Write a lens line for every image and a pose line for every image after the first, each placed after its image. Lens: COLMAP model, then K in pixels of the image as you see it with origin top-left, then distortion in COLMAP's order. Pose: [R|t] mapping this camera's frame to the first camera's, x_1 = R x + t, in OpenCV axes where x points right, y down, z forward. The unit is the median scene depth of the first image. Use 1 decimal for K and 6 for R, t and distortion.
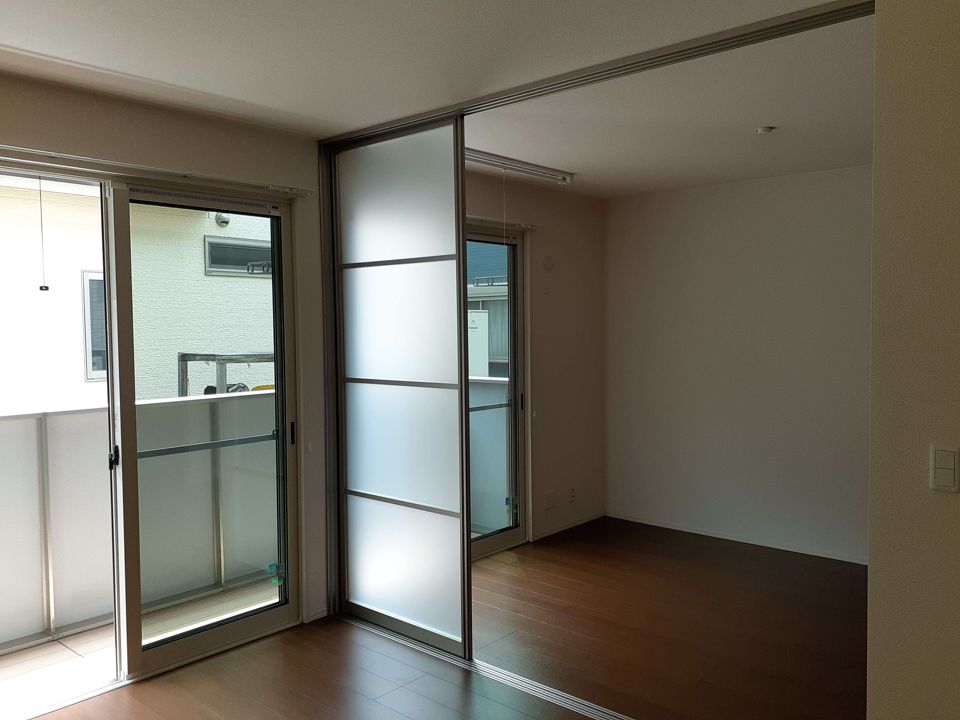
lens RADIAL K [[767.6, 0, 494.4], [0, 767.6, 360.5], [0, 0, 1]] dist [0.001795, 0.003105]
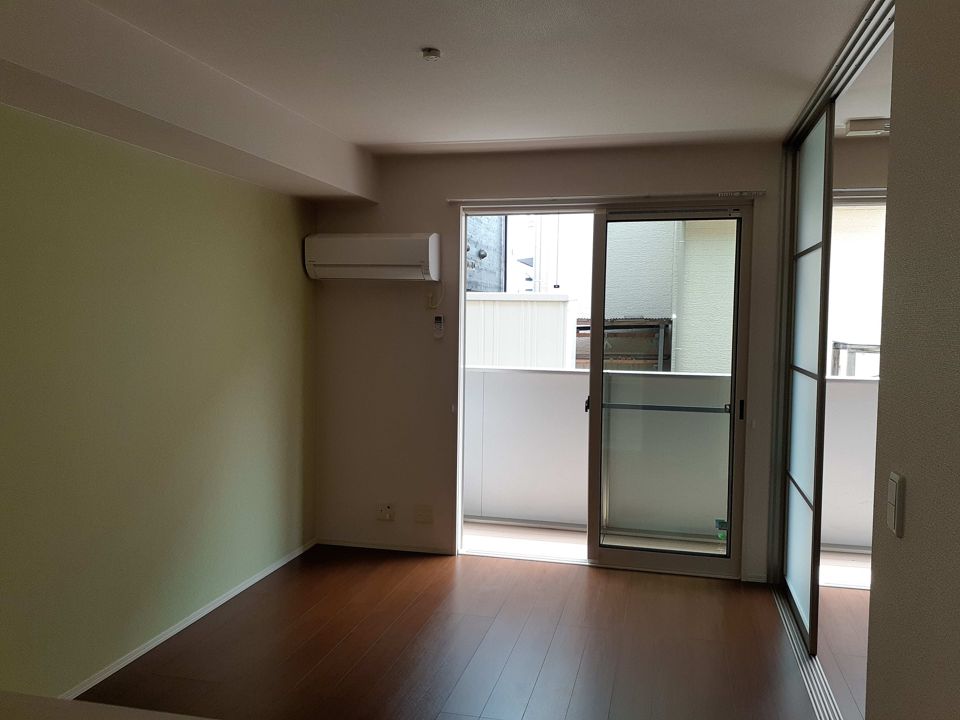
lens RADIAL K [[767.6, 0, 494.4], [0, 767.6, 360.5], [0, 0, 1]] dist [0.001795, 0.003105]
pose [[0.455647, 0.063841, -0.887868, 0.579479], [-0.055590, 0.997519, 0.043197, -0.005381], [0.888423, 0.029674, 0.458066, 0.165638]]
